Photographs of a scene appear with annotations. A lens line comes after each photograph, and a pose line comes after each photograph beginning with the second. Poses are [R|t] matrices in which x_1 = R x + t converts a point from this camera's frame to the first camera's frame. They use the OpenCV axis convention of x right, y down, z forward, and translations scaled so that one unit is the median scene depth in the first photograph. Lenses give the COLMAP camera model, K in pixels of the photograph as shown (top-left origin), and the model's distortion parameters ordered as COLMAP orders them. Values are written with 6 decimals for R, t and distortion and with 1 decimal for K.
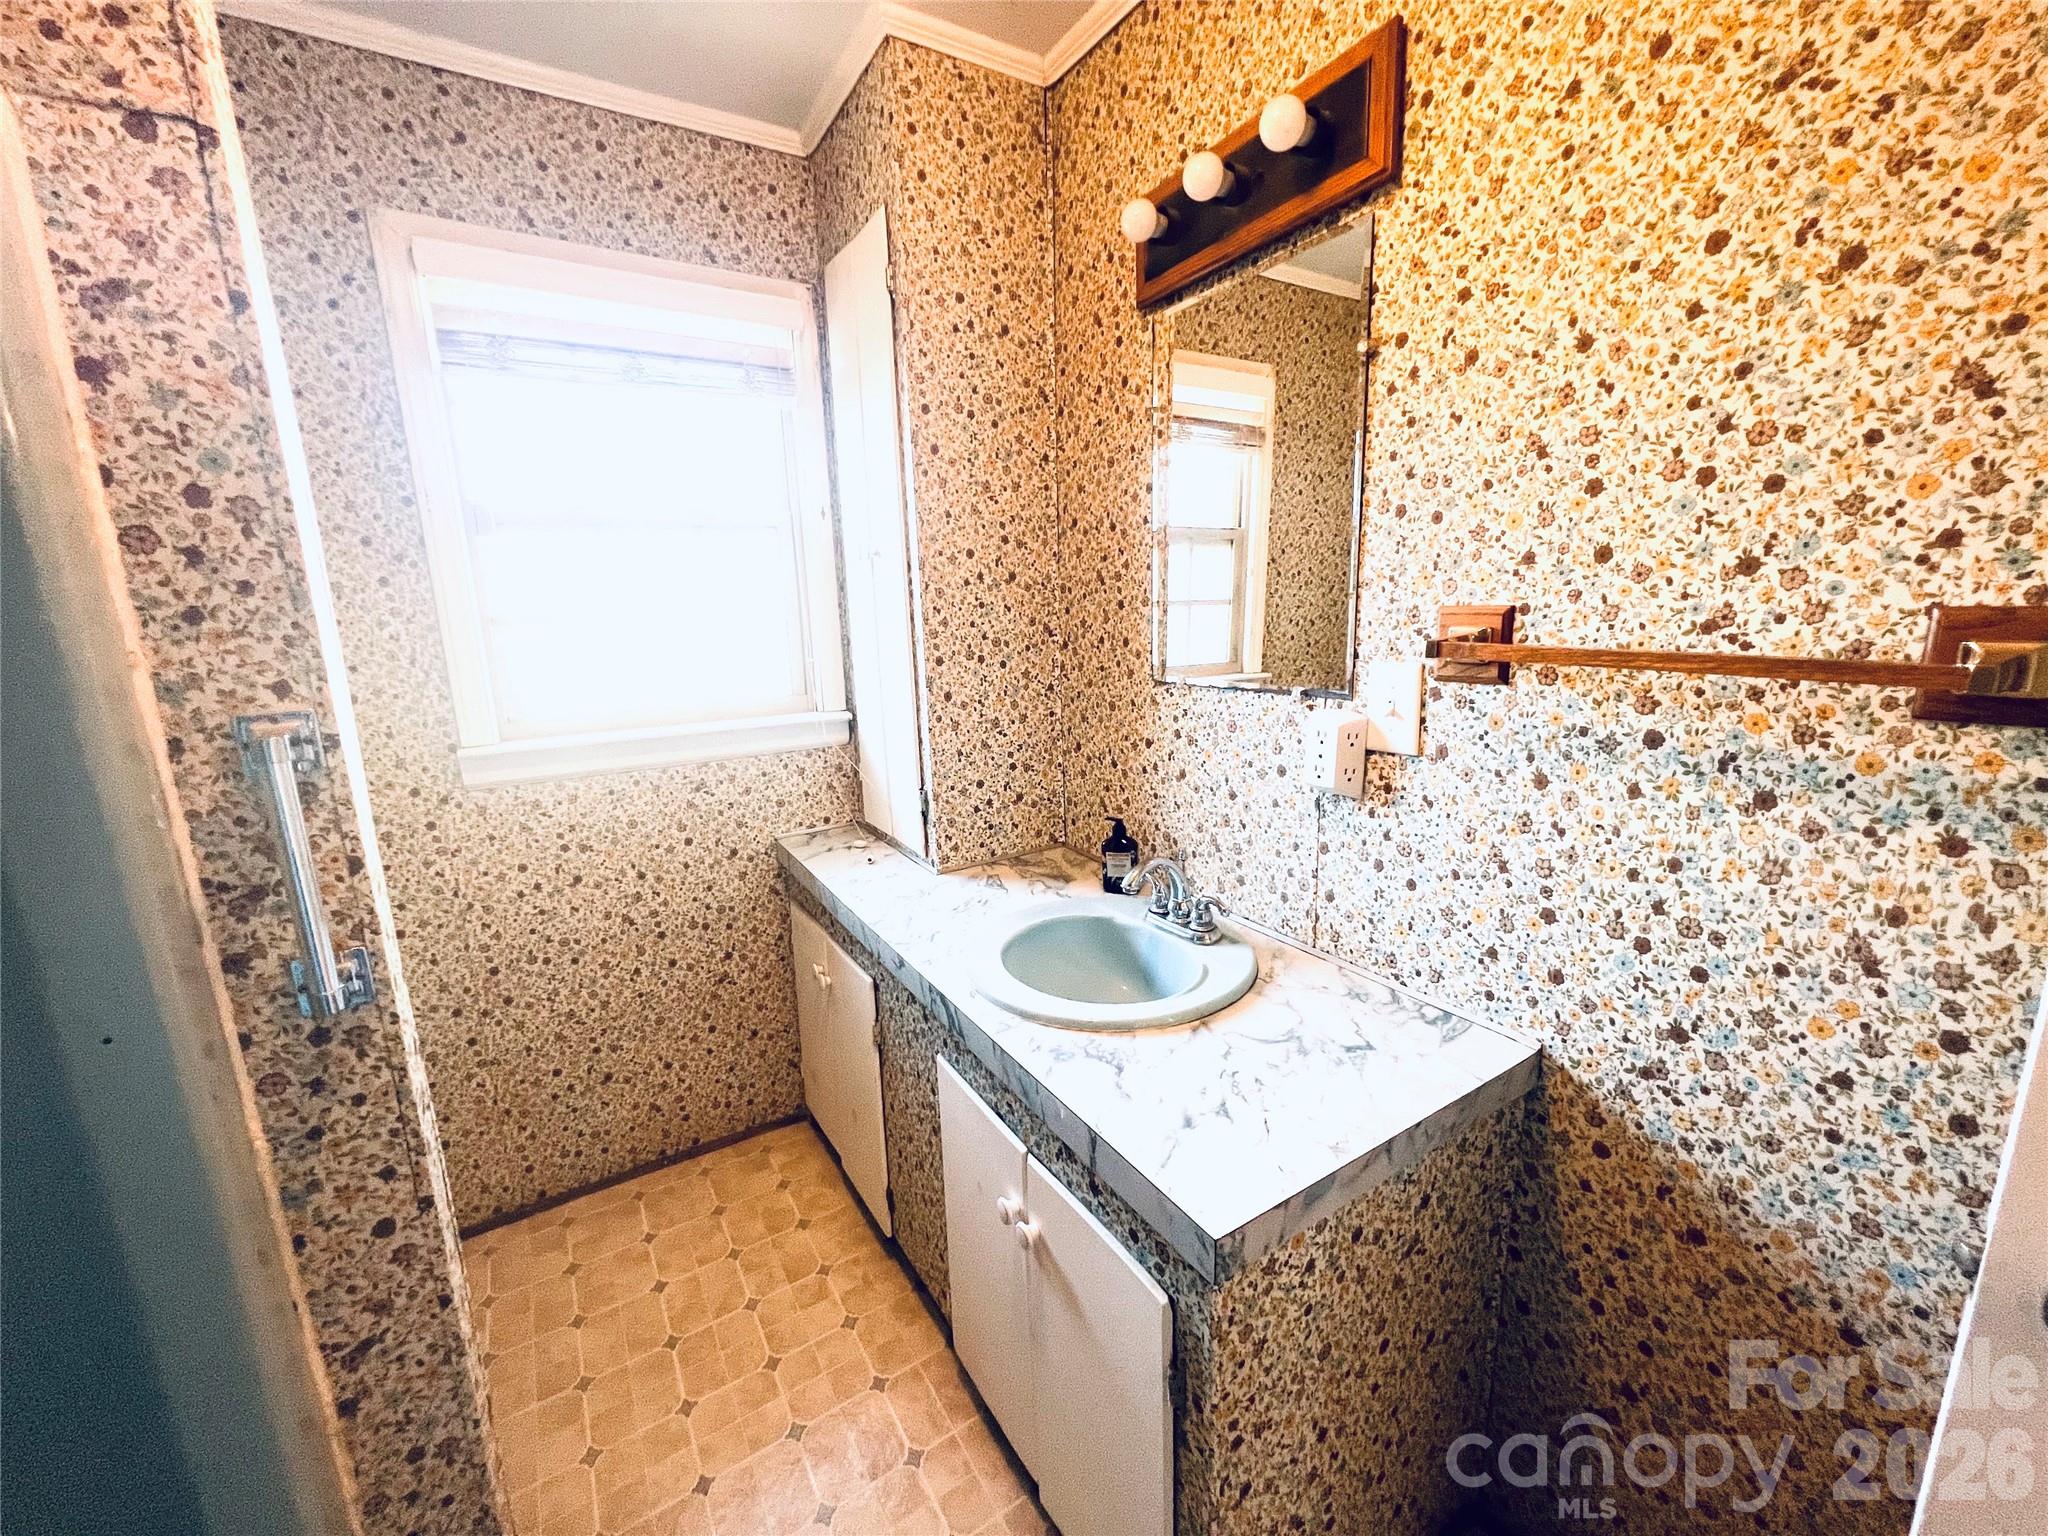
lens RADIAL K [[818.3, 0, 1026.3], [0, 818.3, 768.8], [0, 0, 1]] dist [-0.001746, 0.000196]
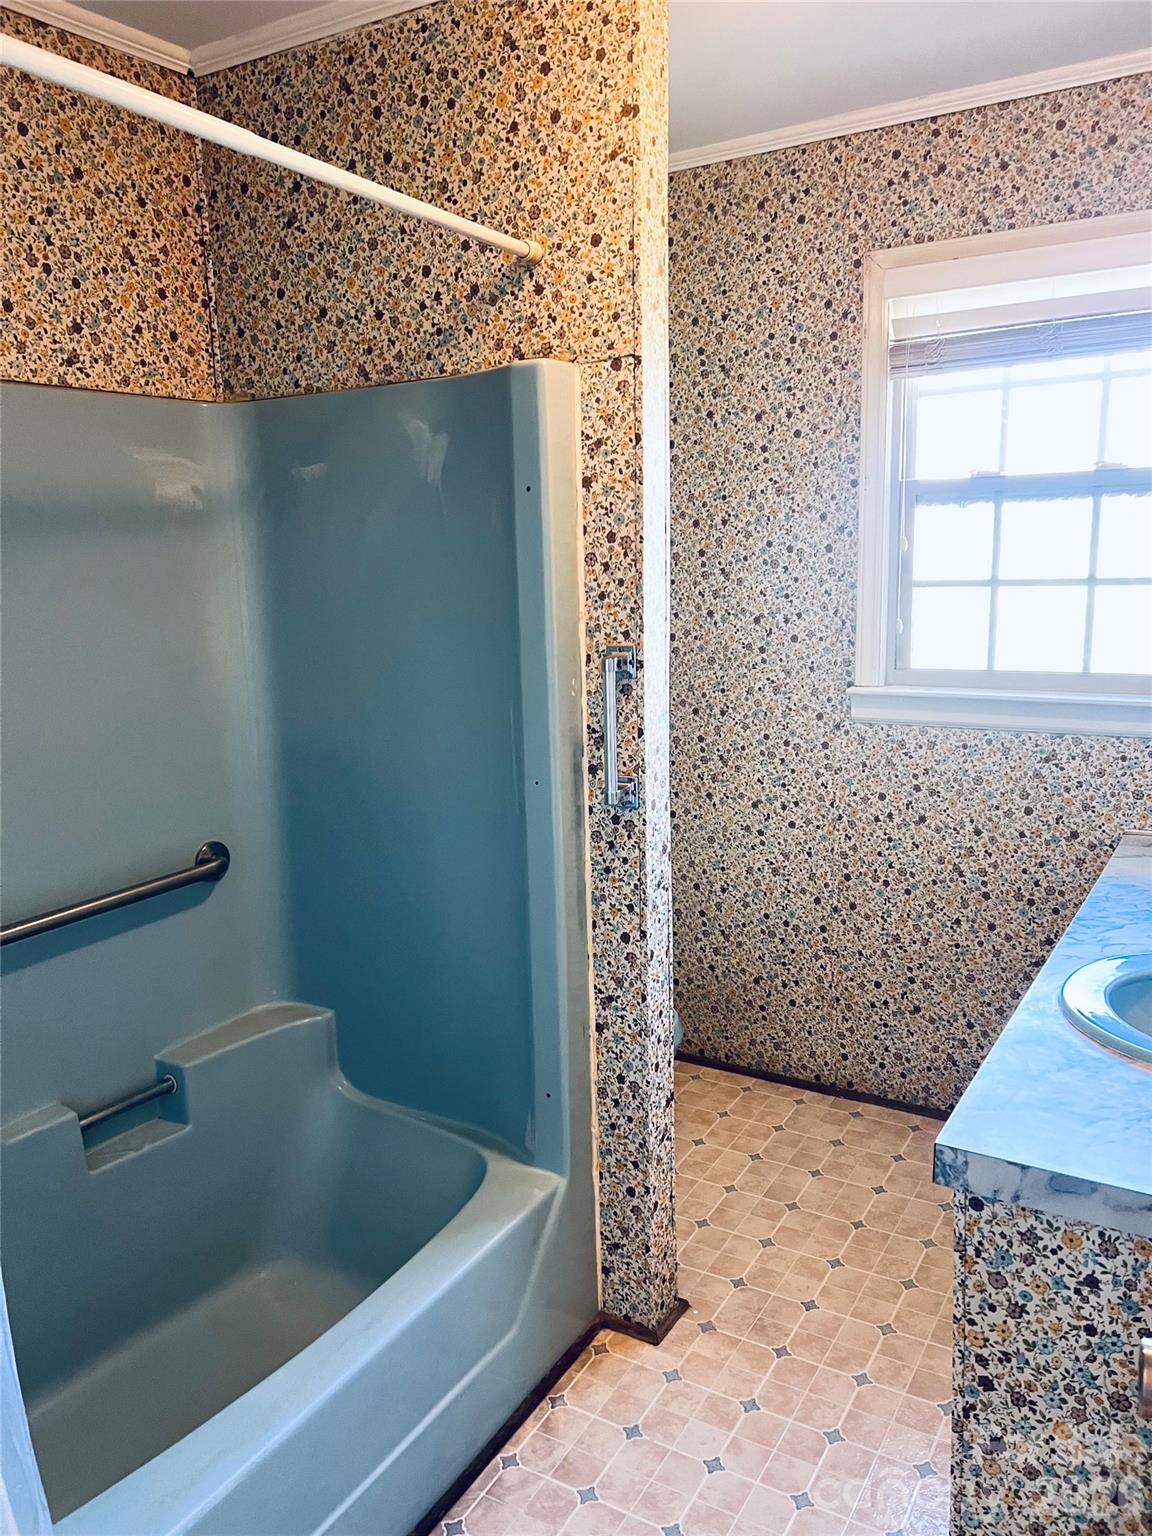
lens RADIAL K [[1152.8, 0, 577.1], [0, 1152.8, 772.5], [0, 0, 1]] dist [0.070379, -0.082479]
pose [[0.455216, 0.188093, -0.870287, 1.276517], [-0.170341, 0.977776, 0.122225, -0.079984], [0.873935, 0.092607, 0.477139, -0.322937]]
